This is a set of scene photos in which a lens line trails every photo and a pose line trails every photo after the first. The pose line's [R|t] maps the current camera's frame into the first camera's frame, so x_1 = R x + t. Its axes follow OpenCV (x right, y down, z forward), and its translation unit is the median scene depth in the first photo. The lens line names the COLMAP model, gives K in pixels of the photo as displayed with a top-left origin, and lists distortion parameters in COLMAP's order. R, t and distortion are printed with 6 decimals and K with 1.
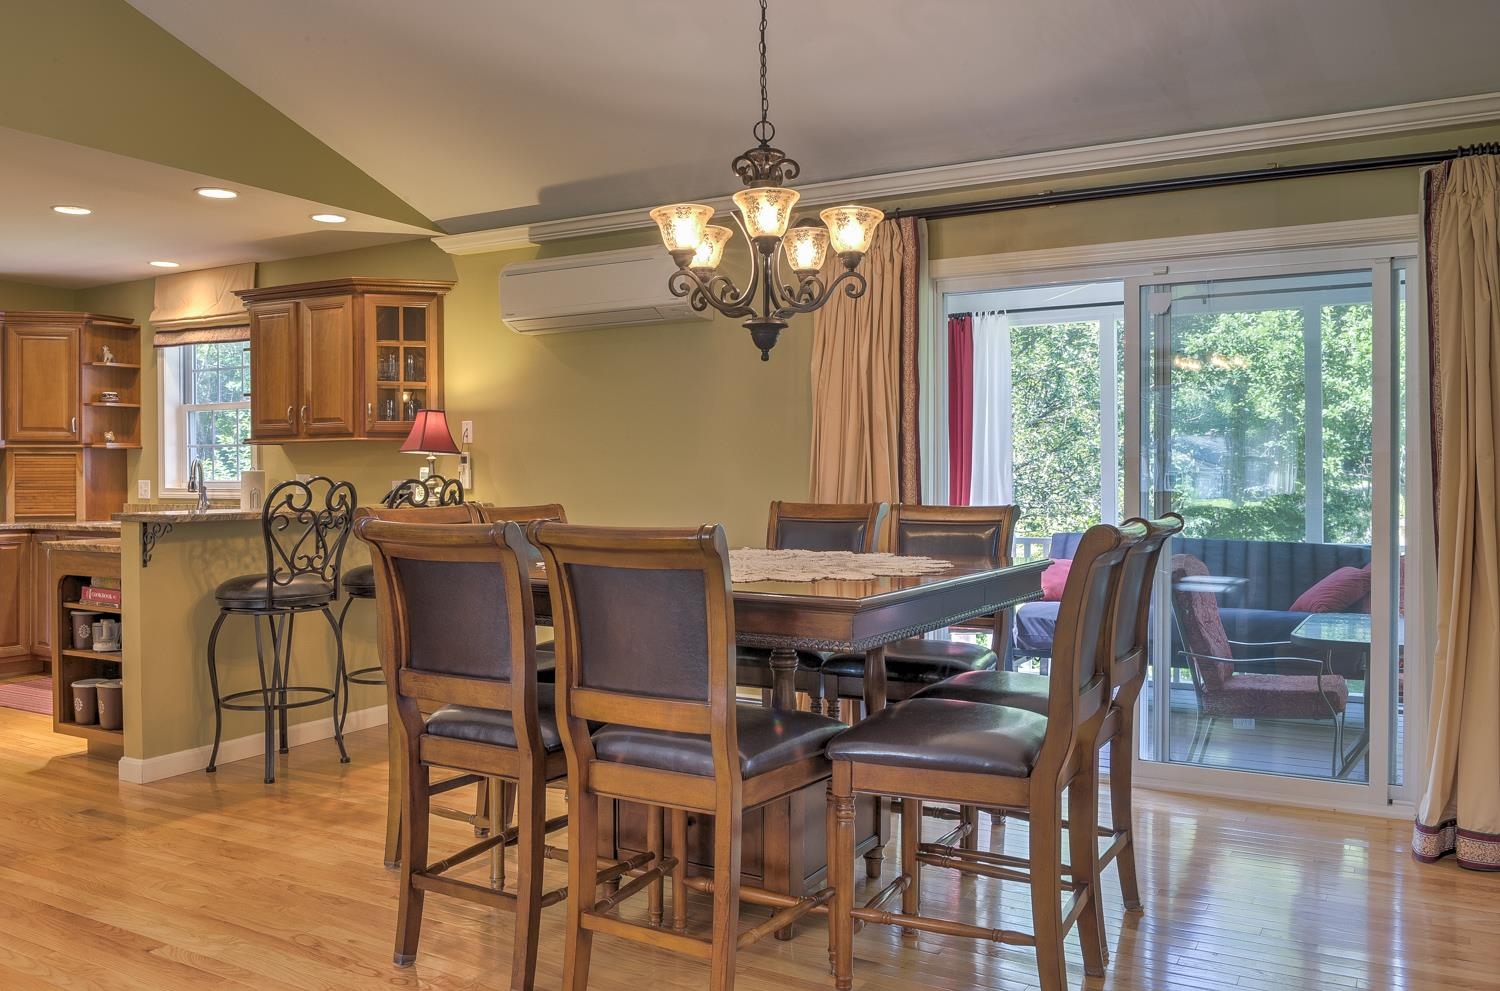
lens RADIAL K [[1174.9, 0, 739.0], [0, 1174.9, 483.9], [0, 0, 1]] dist [-0.030470, -0.008771]
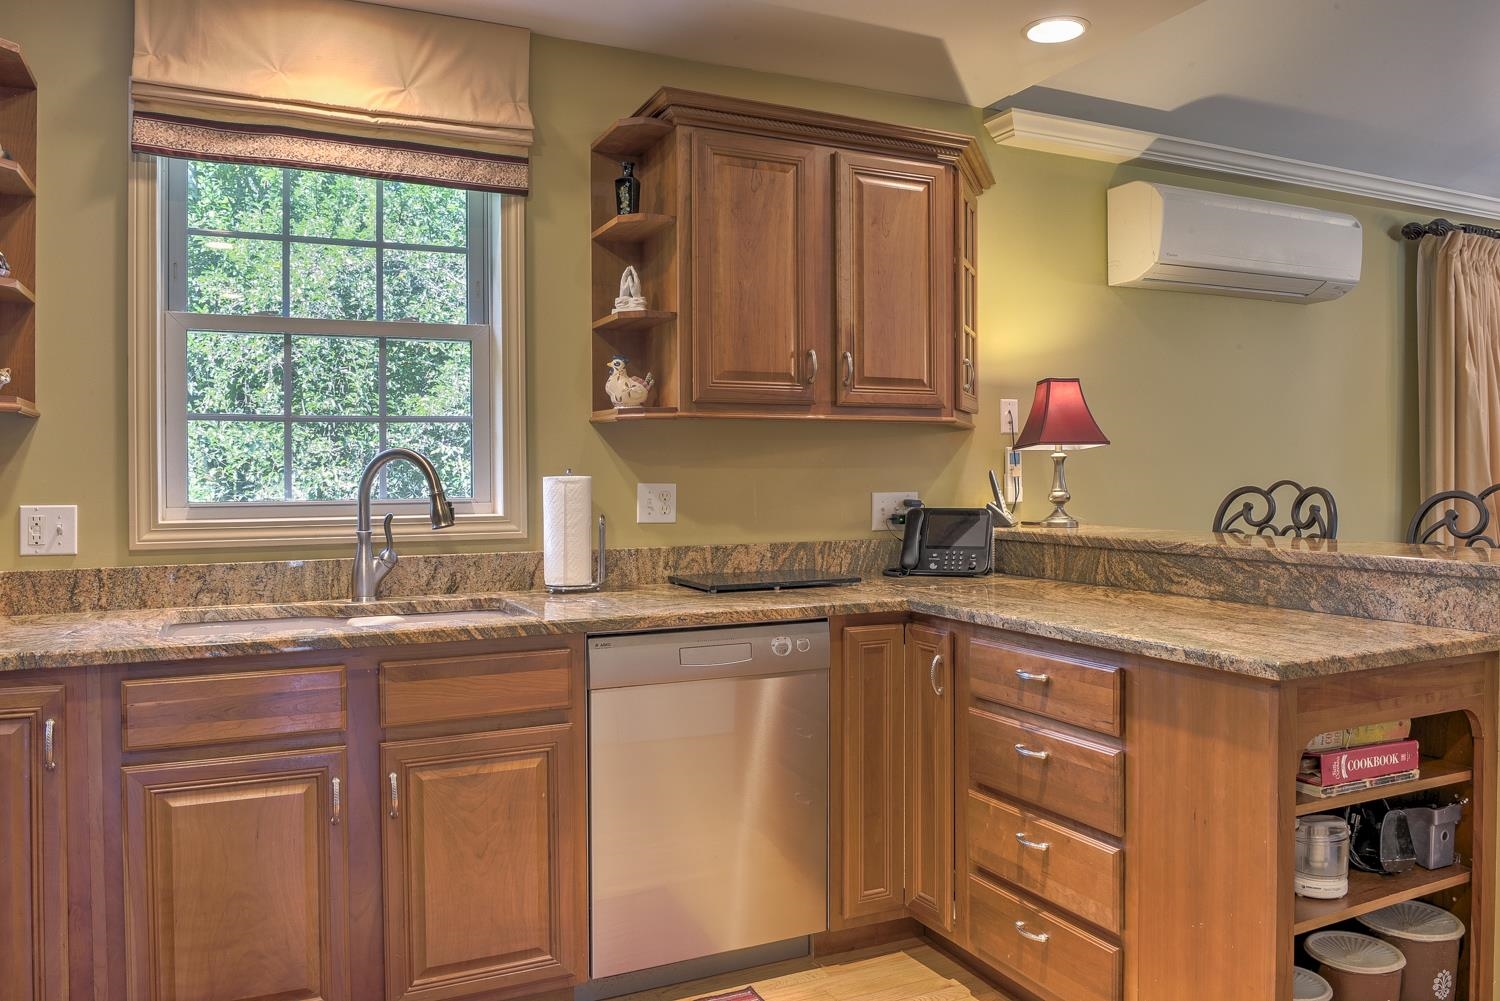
lens RADIAL K [[1082.7, 0, 730.9], [0, 1082.7, 475.0], [0, 0, 1]] dist [-0.052675, 0.001756]
pose [[0.567145, -0.004390, 0.823607, -0.833314], [0.018472, 0.999802, -0.007391, -0.007420], [-0.823411, 0.019405, 0.567113, 0.799224]]
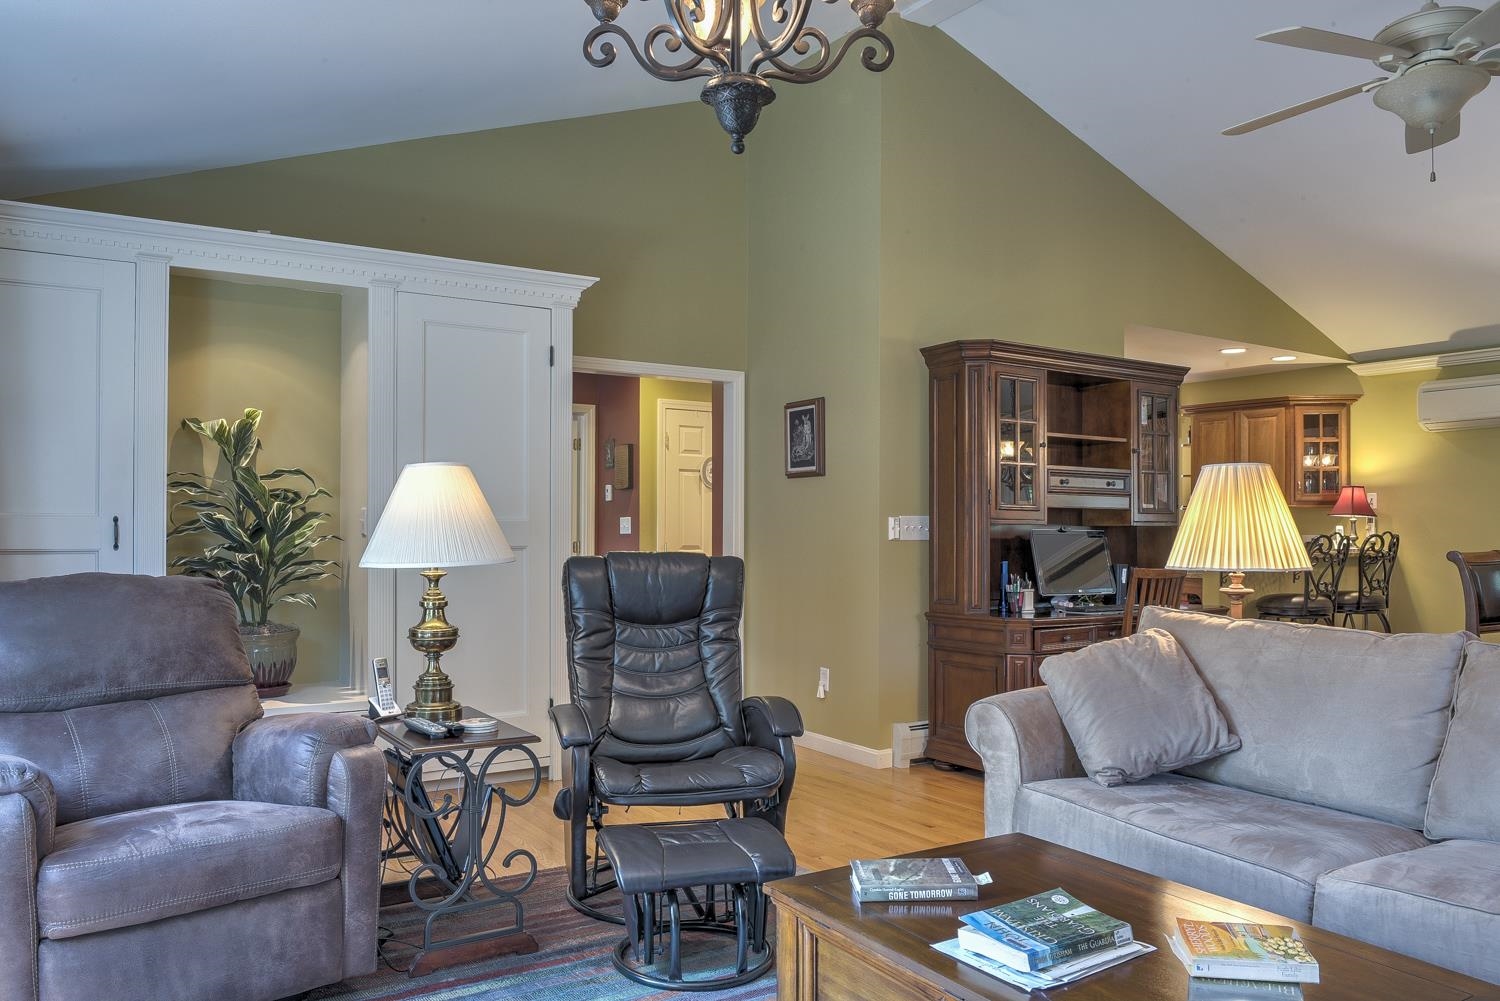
lens RADIAL K [[1082.7, 0, 752.1], [0, 1082.7, 527.0], [0, 0, 1]] dist [-0.052675, 0.001756]
pose [[0.882343, 0.003318, -0.470595, -0.292789], [-0.007823, 0.999940, -0.007617, 0.003255], [0.470541, 0.010402, 0.882317, -0.491951]]
